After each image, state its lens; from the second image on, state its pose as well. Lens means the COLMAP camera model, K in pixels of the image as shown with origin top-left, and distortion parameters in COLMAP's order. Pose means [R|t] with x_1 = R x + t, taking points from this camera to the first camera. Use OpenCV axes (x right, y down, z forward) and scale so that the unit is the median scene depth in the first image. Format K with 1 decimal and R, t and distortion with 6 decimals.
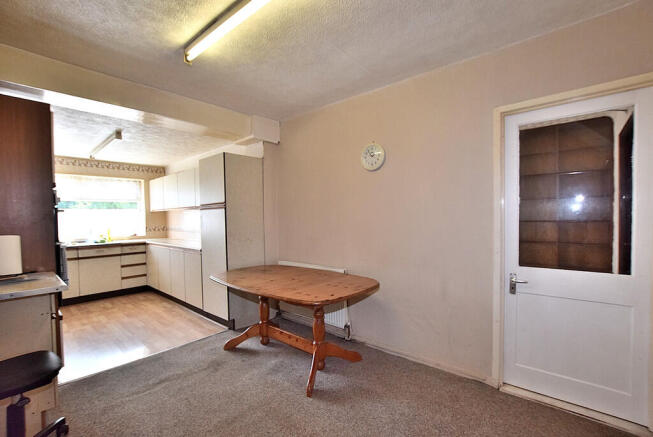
lens RADIAL K [[298.6, 0, 324.4], [0, 298.6, 219.4], [0, 0, 1]] dist [-0.000133, -0.000084]
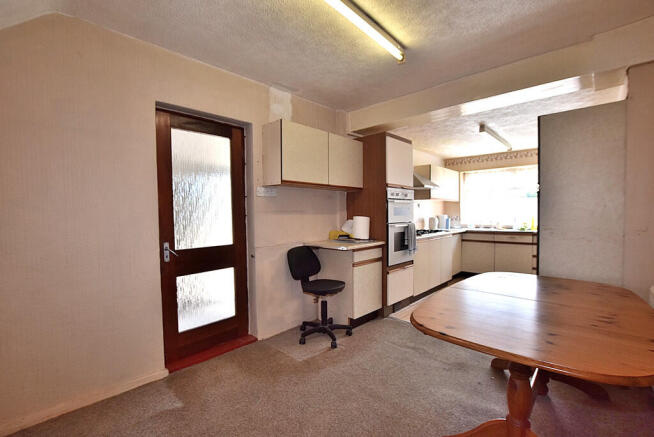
lens RADIAL K [[299.0, 0, 324.9], [0, 299.0, 219.4], [0, 0, 1]] dist [-0.000133, -0.000084]
pose [[-0.014345, 0.037621, -0.999189, 0.311410], [0.002270, 0.999291, 0.037592, -0.000075], [0.999895, -0.001729, -0.014420, 0.350703]]
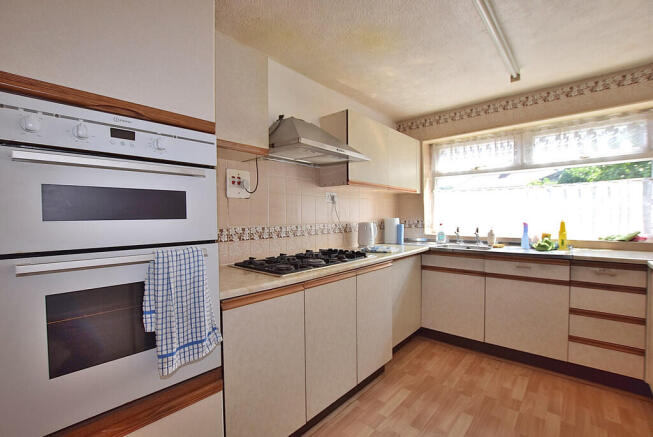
lens RADIAL K [[298.6, 0, 324.4], [0, 298.6, 219.4], [0, 0, 1]] dist [-0.000133, -0.000084]
pose [[0.010962, 0.024534, -0.999639, -0.265502], [0.001352, 0.999698, 0.024550, 0.015006], [0.999939, -0.001621, 0.010925, 0.666851]]
